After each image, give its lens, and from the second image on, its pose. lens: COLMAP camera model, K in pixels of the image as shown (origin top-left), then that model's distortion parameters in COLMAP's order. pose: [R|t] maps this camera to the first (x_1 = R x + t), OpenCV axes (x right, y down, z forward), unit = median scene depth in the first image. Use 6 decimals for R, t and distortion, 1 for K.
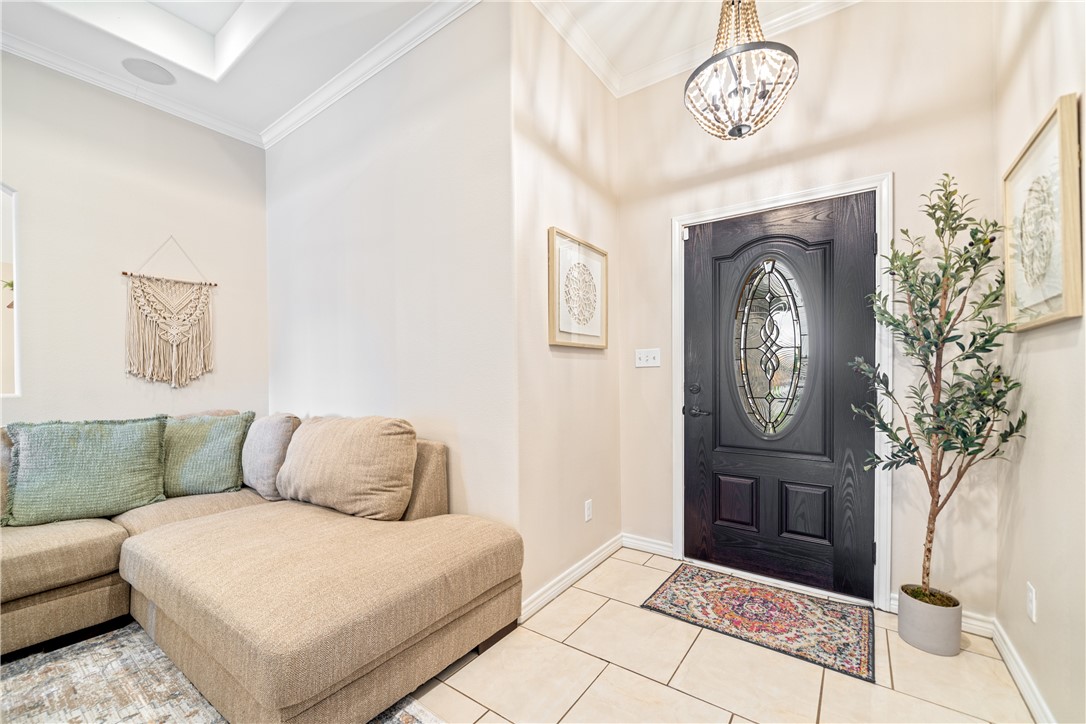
lens RADIAL K [[438.1, 0, 550.4], [0, 438.1, 374.4], [0, 0, 1]] dist [-0.002517, -0.001047]
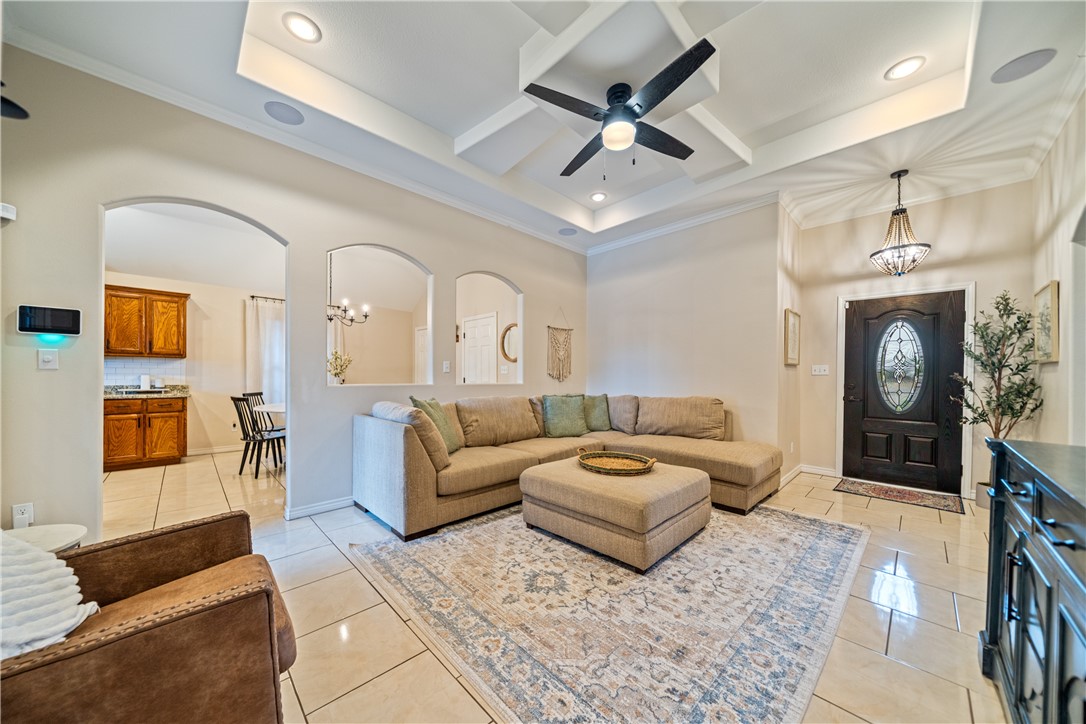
lens RADIAL K [[373.2, 0, 558.6], [0, 373.2, 374.4], [0, 0, 1]] dist [-0.003365, -0.000387]
pose [[0.987464, 0.015620, -0.157072, -0.902316], [-0.016085, 0.999869, -0.001690, 0.001217], [0.157025, 0.004195, 0.987586, -1.067188]]
